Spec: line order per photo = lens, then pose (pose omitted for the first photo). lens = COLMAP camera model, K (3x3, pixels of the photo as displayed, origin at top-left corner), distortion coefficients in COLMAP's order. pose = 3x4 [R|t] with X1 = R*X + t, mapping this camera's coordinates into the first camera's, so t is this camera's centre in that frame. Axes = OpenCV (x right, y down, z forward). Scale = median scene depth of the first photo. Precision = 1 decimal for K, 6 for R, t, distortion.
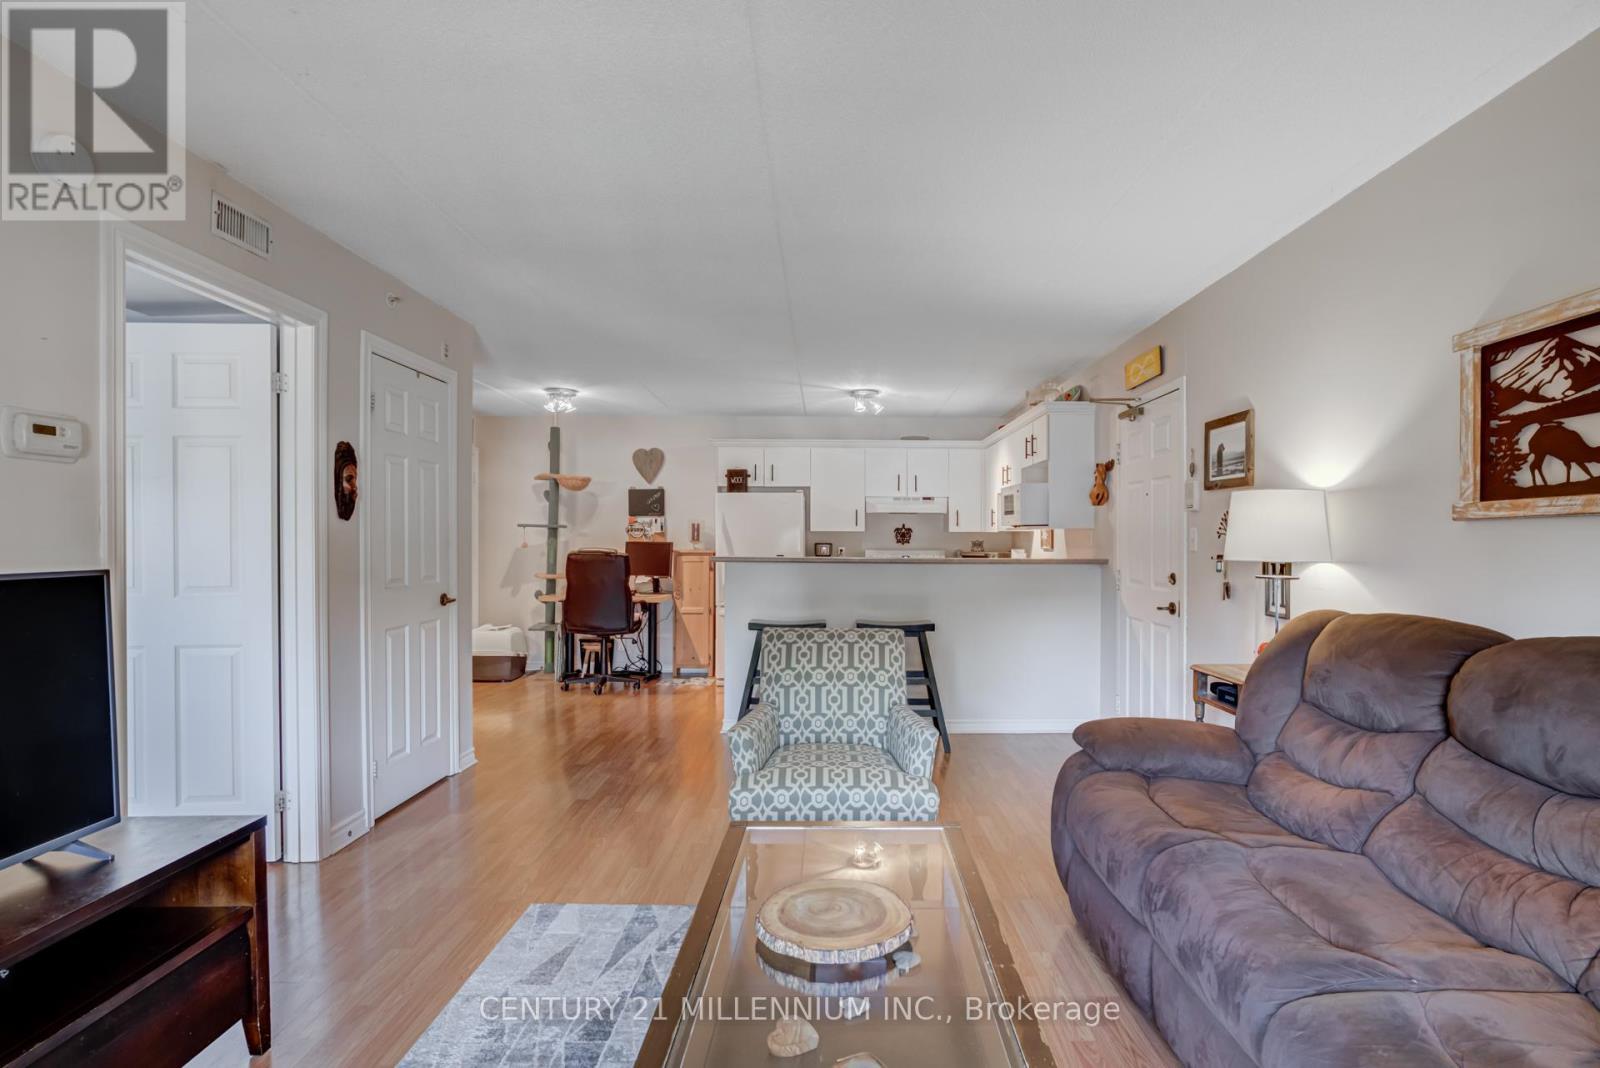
lens RADIAL K [[799.0, 0, 828.4], [0, 799.0, 539.9], [0, 0, 1]] dist [-0.048446, 0.022559]
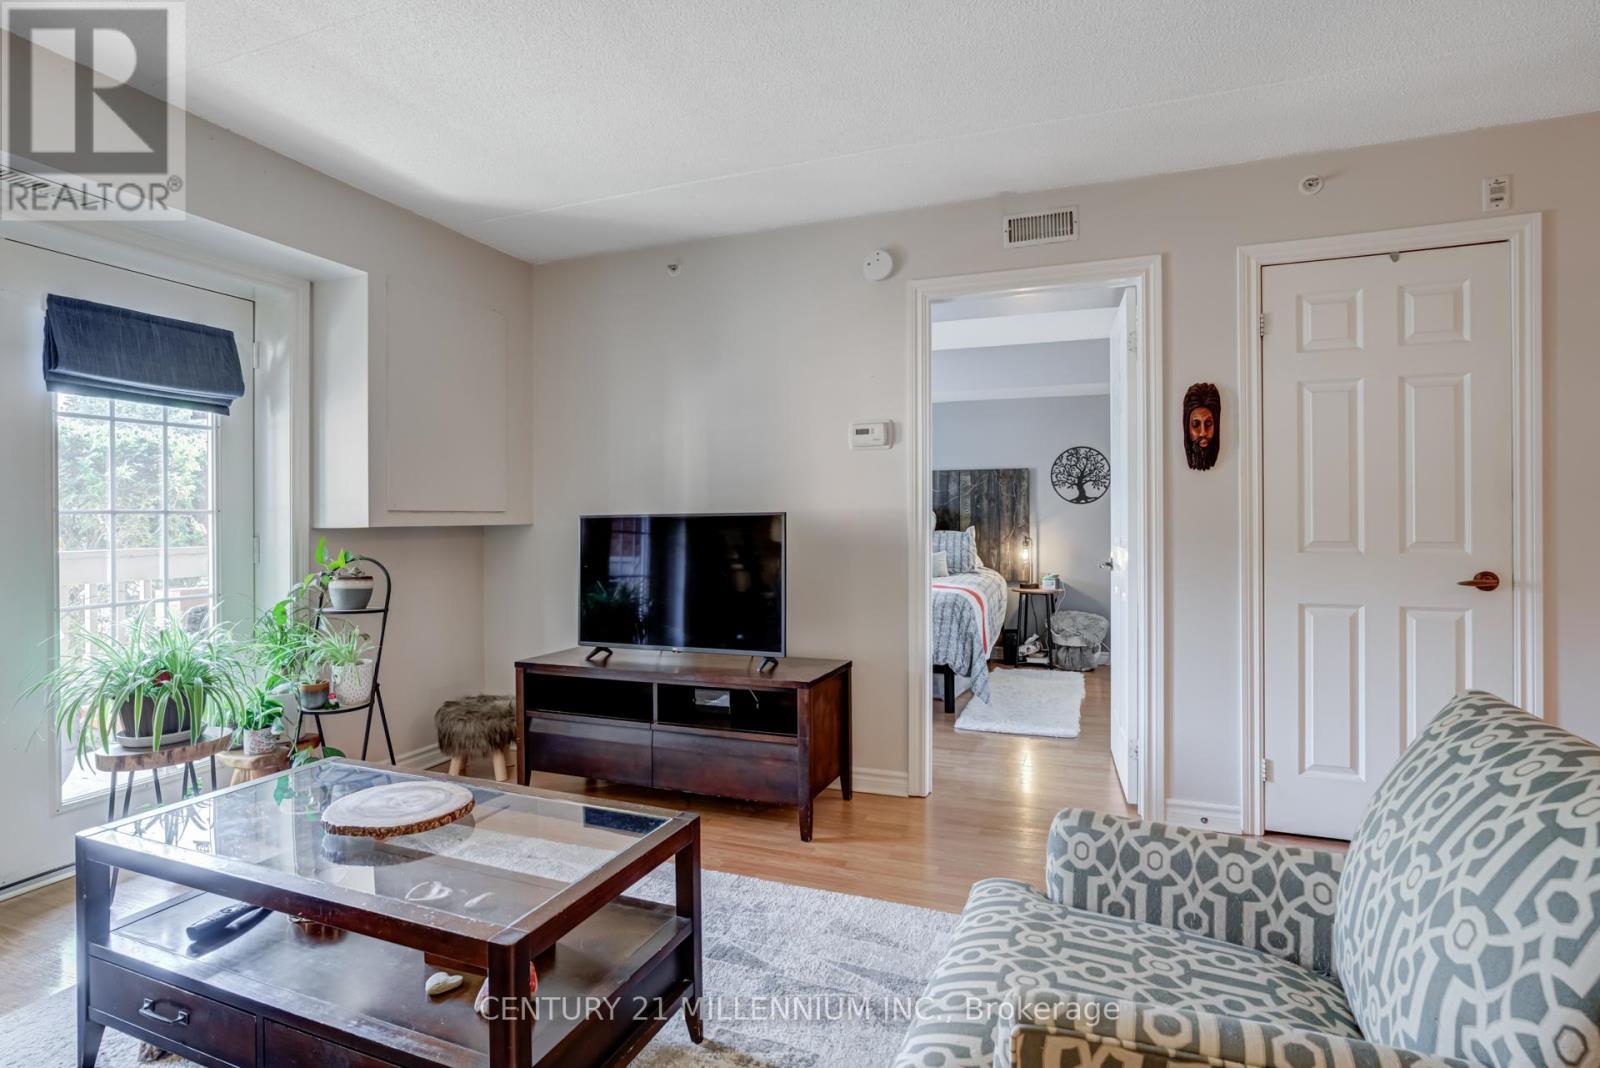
lens RADIAL K [[799.8, 0, 798.4], [0, 799.8, 513.6], [0, 0, 1]] dist [-0.017797, 0.012555]
pose [[-0.363533, -0.001111, -0.931581, 0.395998], [0.002957, 0.999993, -0.002347, 0.024631], [0.931577, -0.003608, -0.363527, 0.878833]]
